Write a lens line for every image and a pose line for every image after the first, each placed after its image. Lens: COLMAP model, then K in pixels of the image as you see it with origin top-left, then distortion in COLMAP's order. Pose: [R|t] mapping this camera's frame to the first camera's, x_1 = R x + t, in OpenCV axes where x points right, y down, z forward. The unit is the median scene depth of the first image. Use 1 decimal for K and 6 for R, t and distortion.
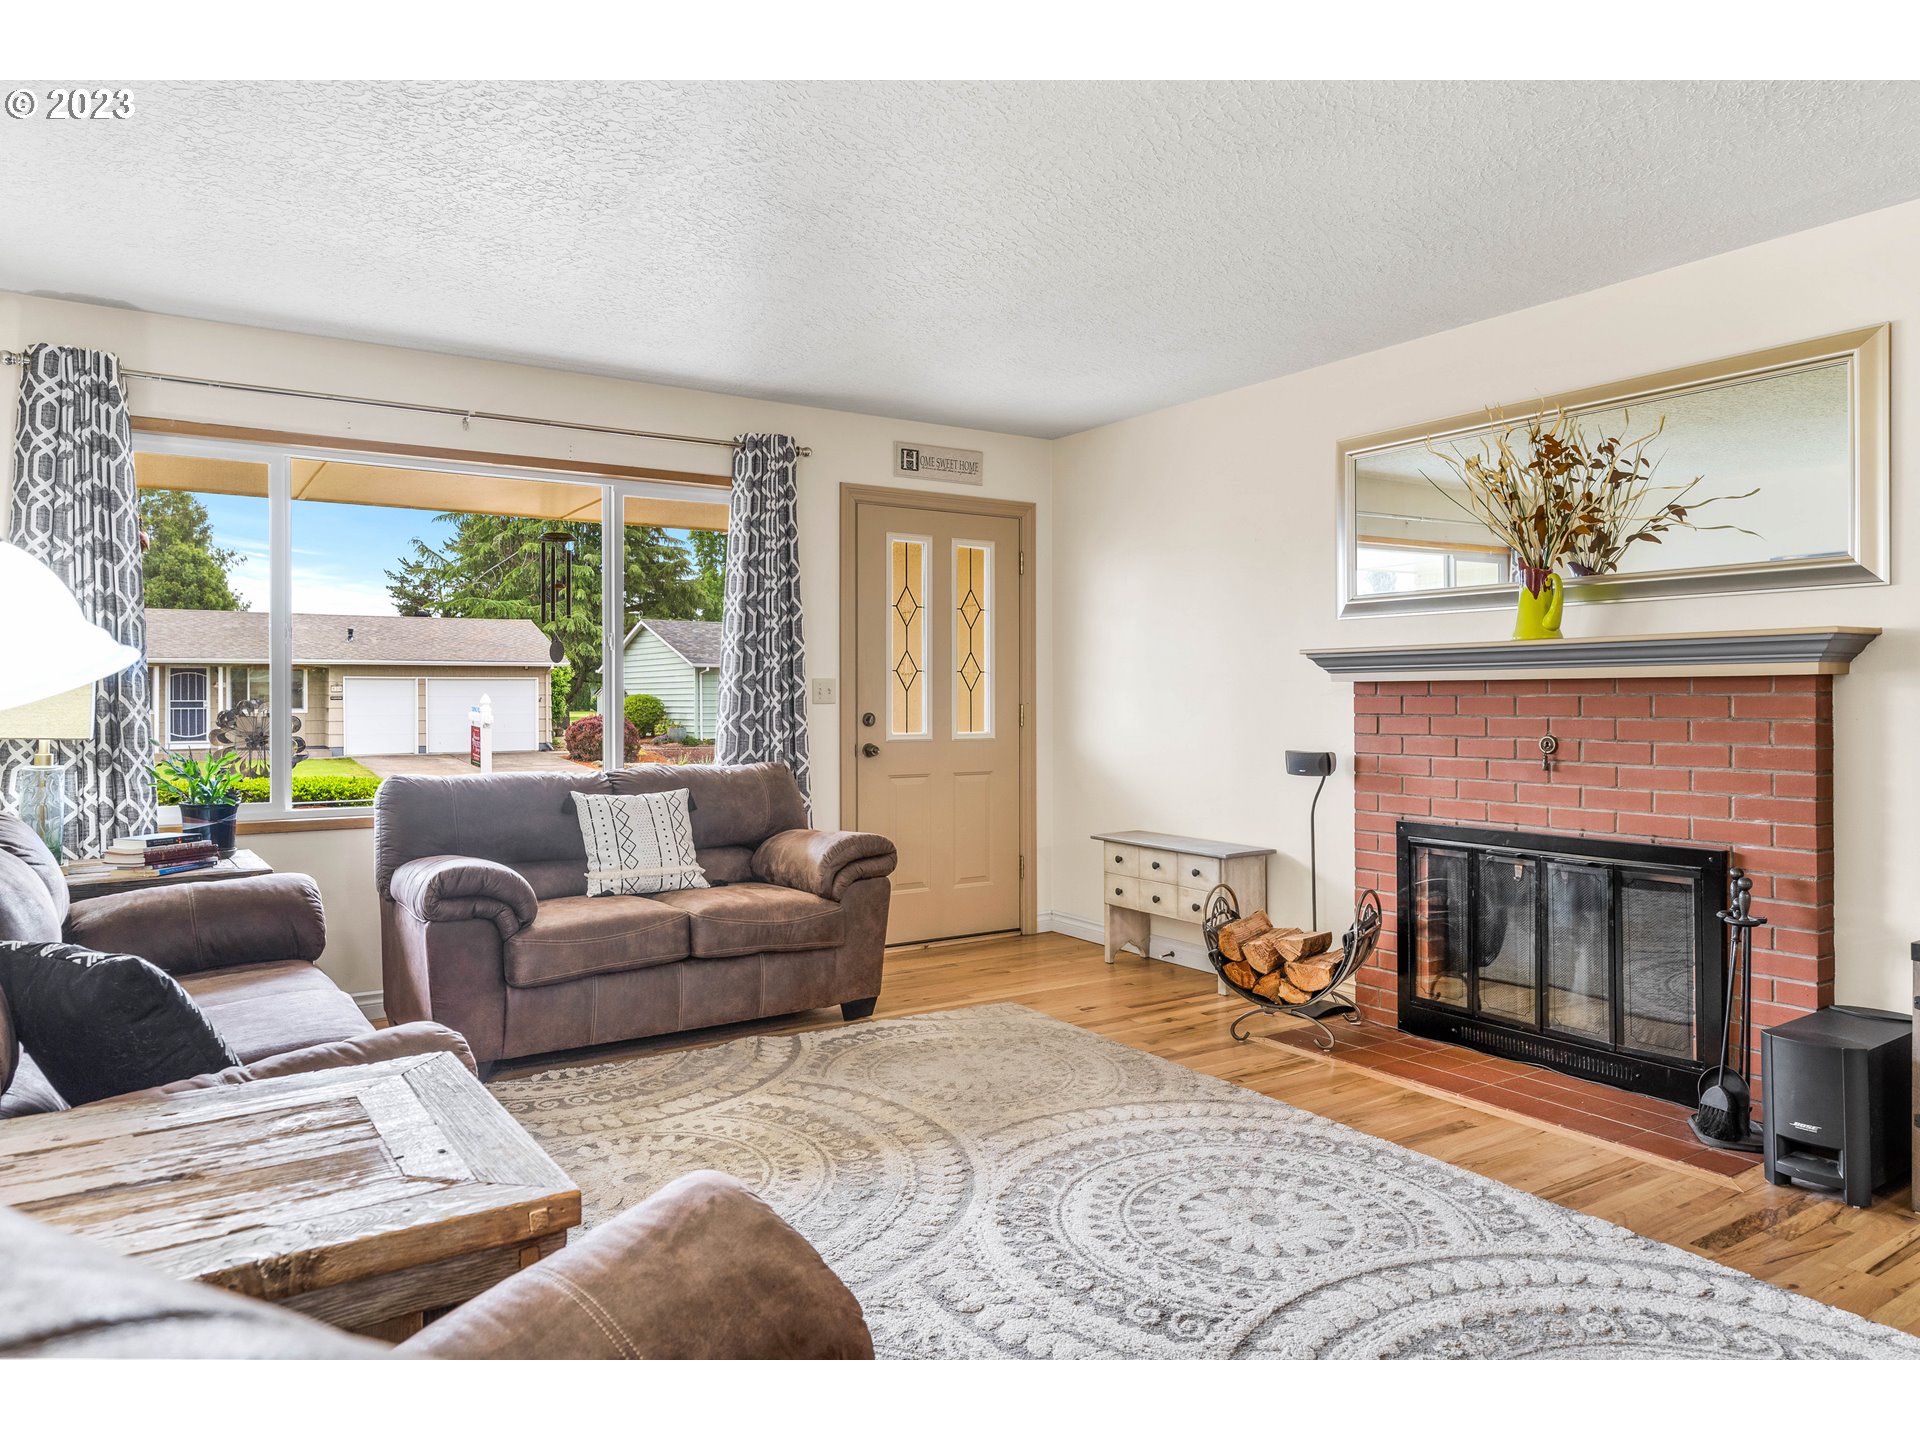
lens RADIAL K [[1247.4, 0, 960.9], [0, 1247.4, 711.8], [0, 0, 1]] dist [-0.000565, -0.001113]
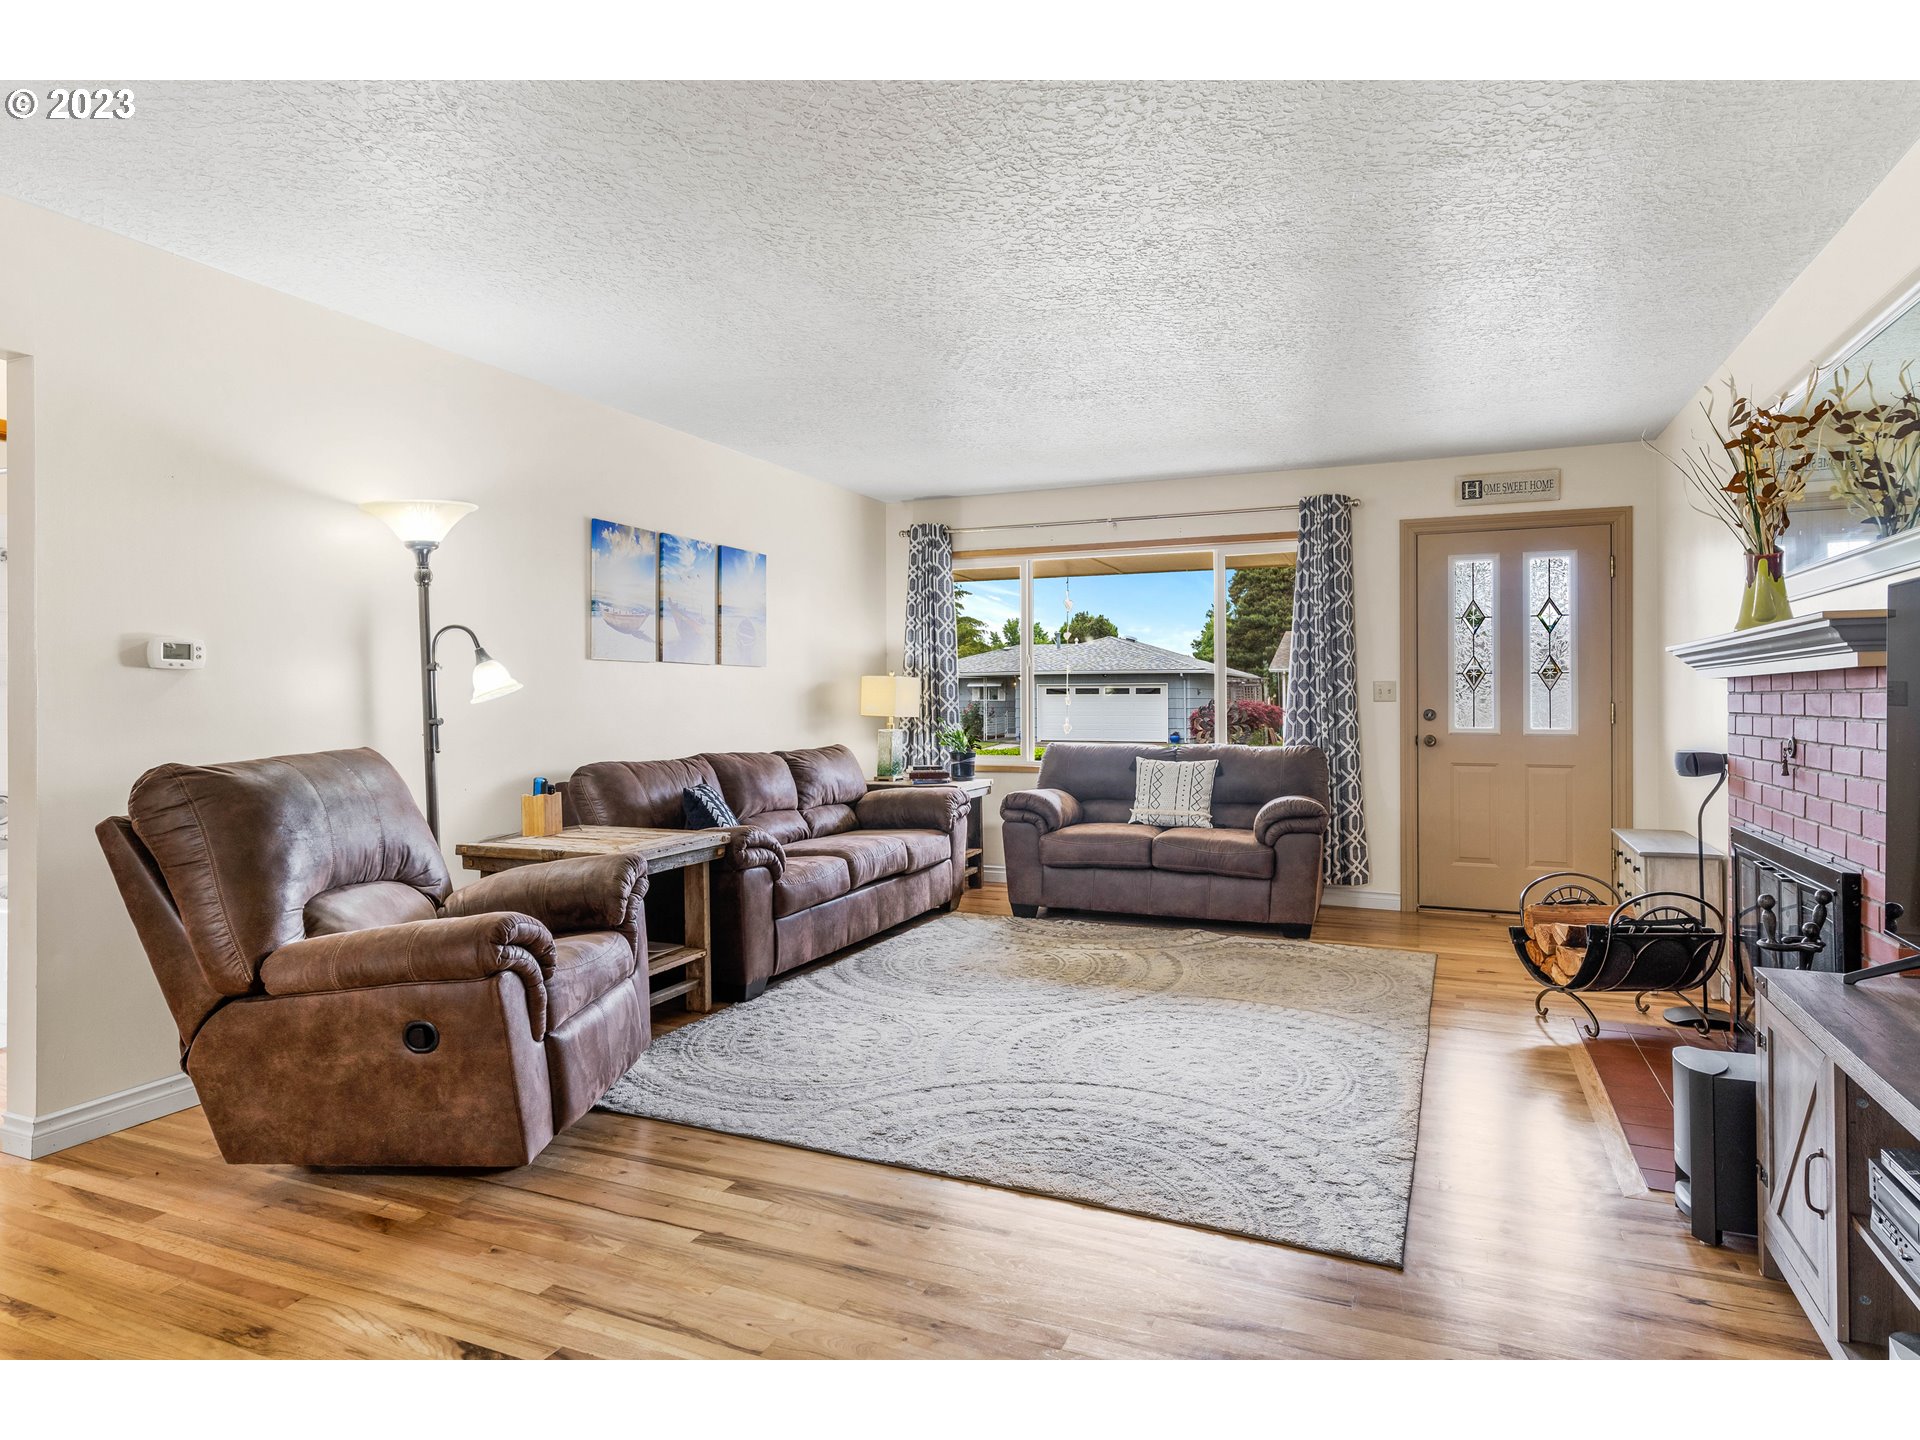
lens RADIAL K [[1122.3, 0, 960.0], [0, 1122.3, 720.0], [0, 0, 1]] dist [0.000508, -0.000181]
pose [[0.544464, 0.017565, -0.838600, 0.686553], [-0.009521, 0.999846, 0.014761, -0.000624], [0.838730, -0.000052, 0.544547, 0.046199]]
